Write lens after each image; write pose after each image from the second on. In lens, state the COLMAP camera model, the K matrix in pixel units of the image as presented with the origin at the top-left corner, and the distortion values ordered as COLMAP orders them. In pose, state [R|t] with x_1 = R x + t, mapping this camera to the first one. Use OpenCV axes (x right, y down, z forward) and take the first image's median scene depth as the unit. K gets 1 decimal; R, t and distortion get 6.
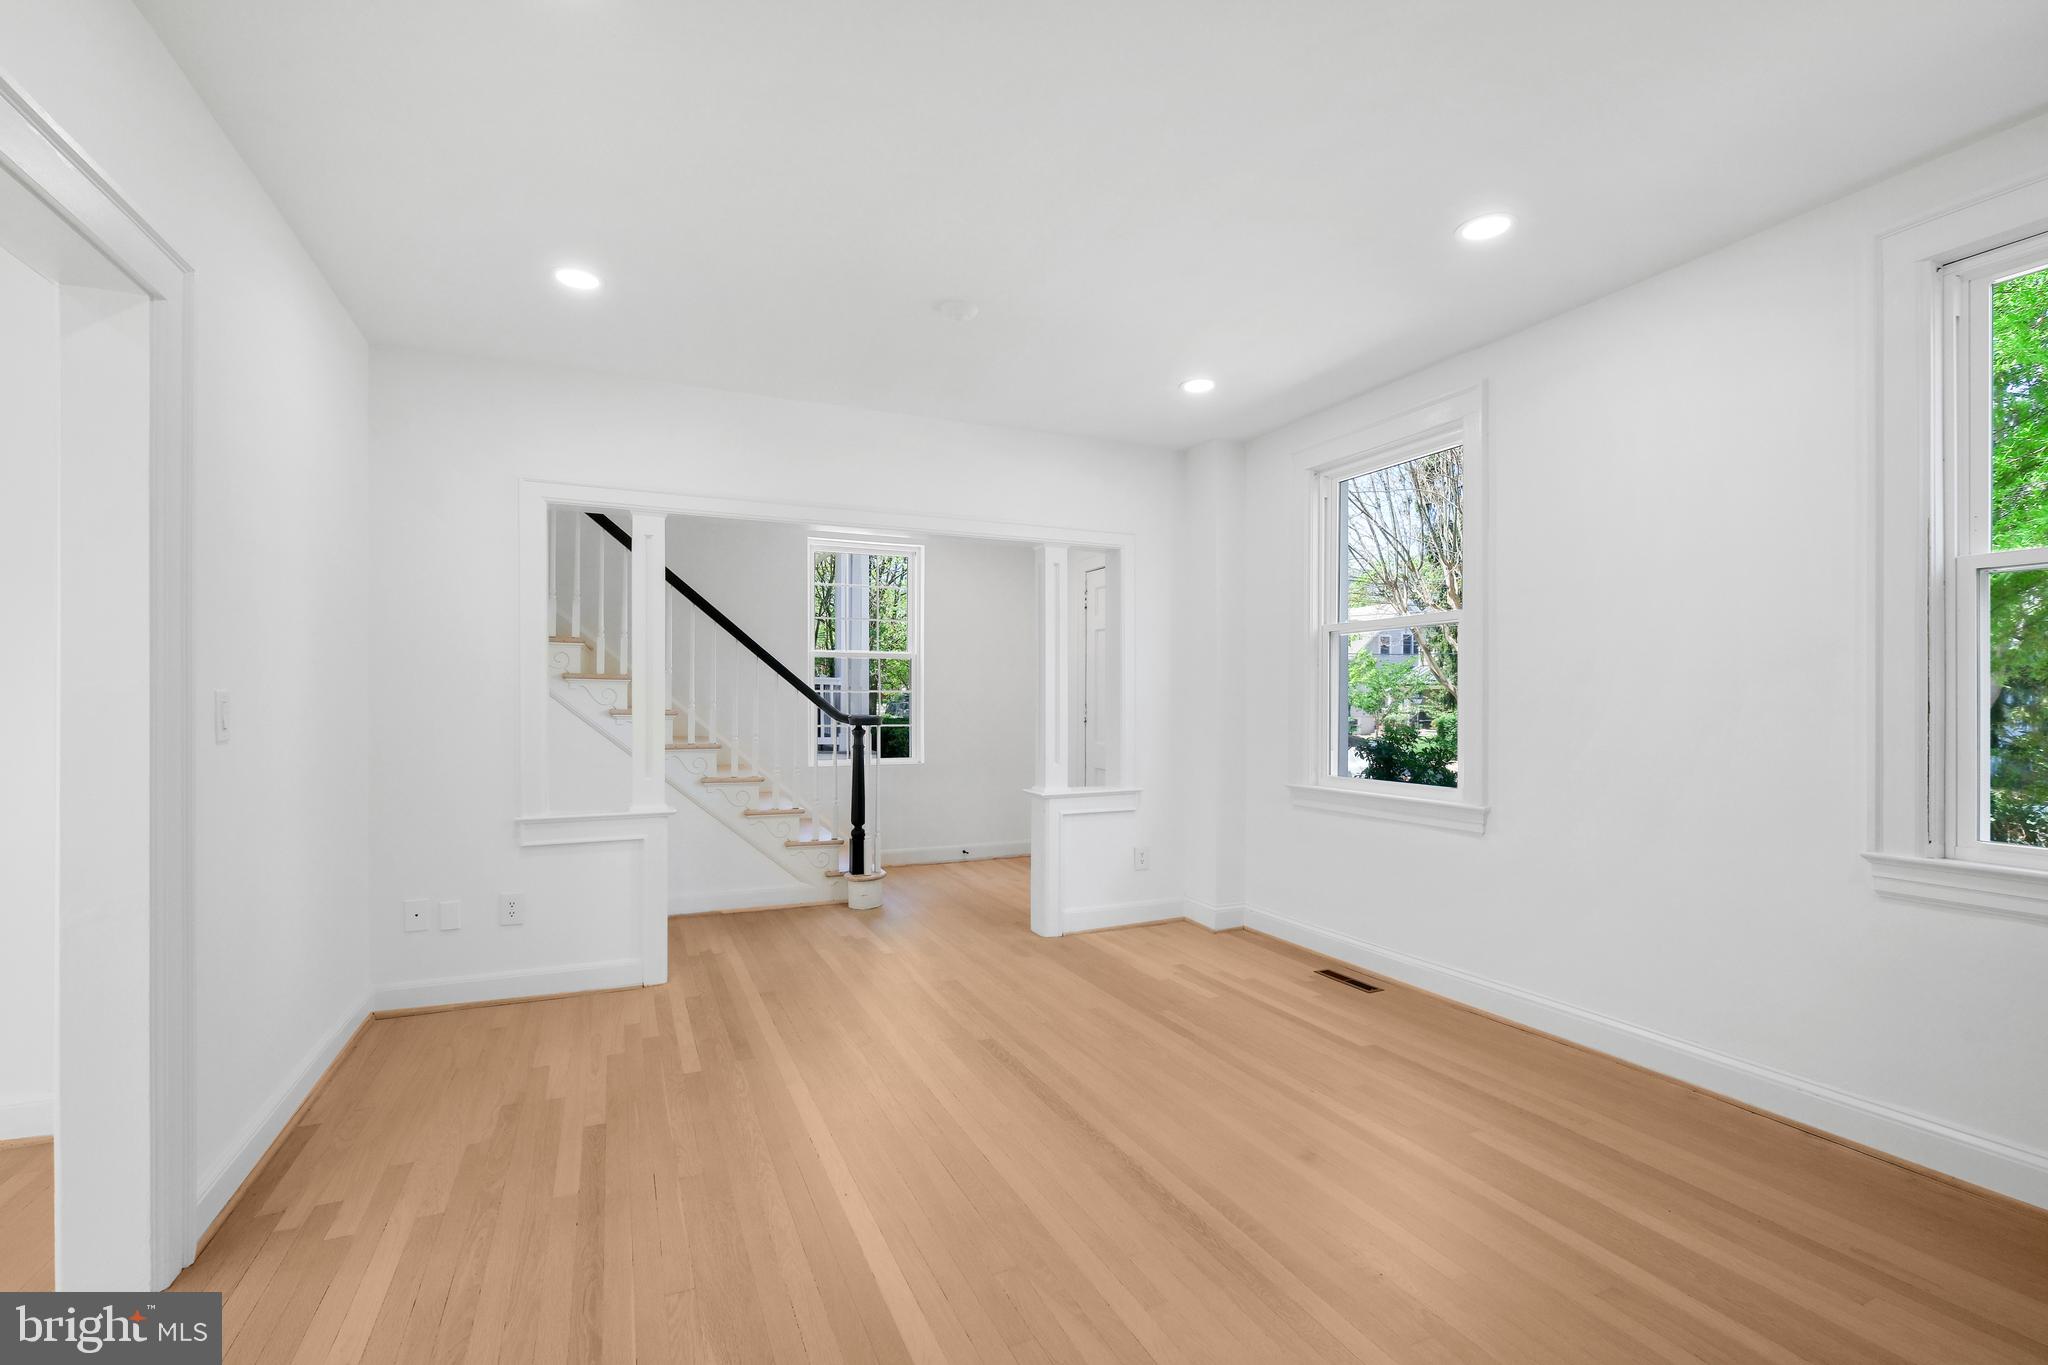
lens RADIAL K [[892.2, 0, 1021.1], [0, 892.2, 685.8], [0, 0, 1]] dist [-0.000786, -0.000360]
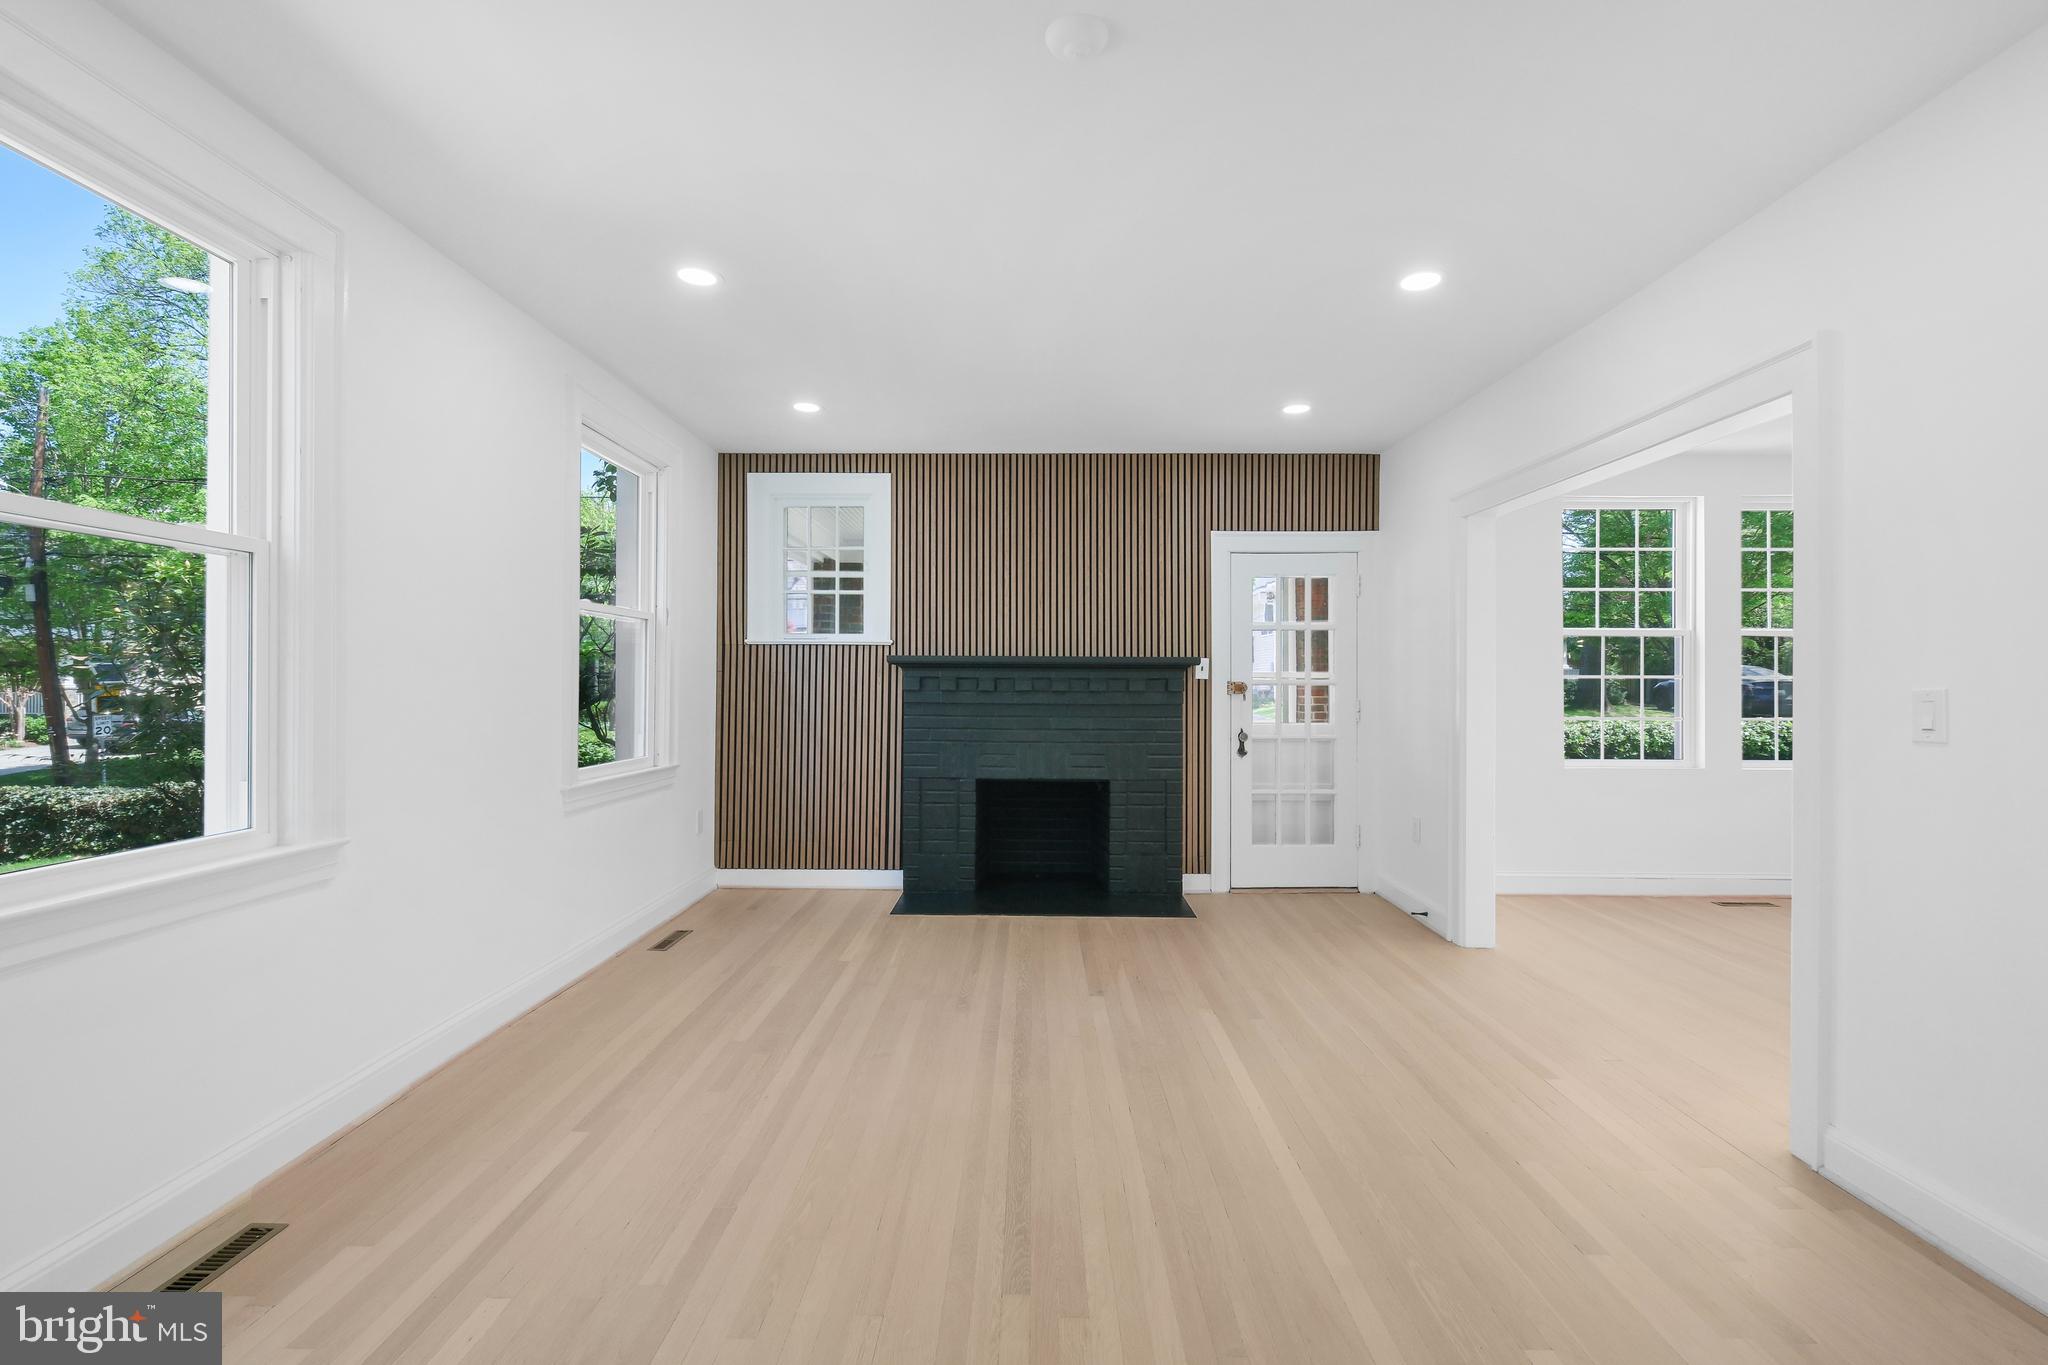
lens RADIAL K [[892.2, 0, 1021.1], [0, 892.2, 685.8], [0, 0, 1]] dist [-0.000786, -0.000360]
pose [[-0.905694, -0.006519, 0.423882, -0.373495], [-0.015423, 0.999727, -0.017578, 0.029849], [-0.423651, -0.022458, -0.905547, 2.028799]]
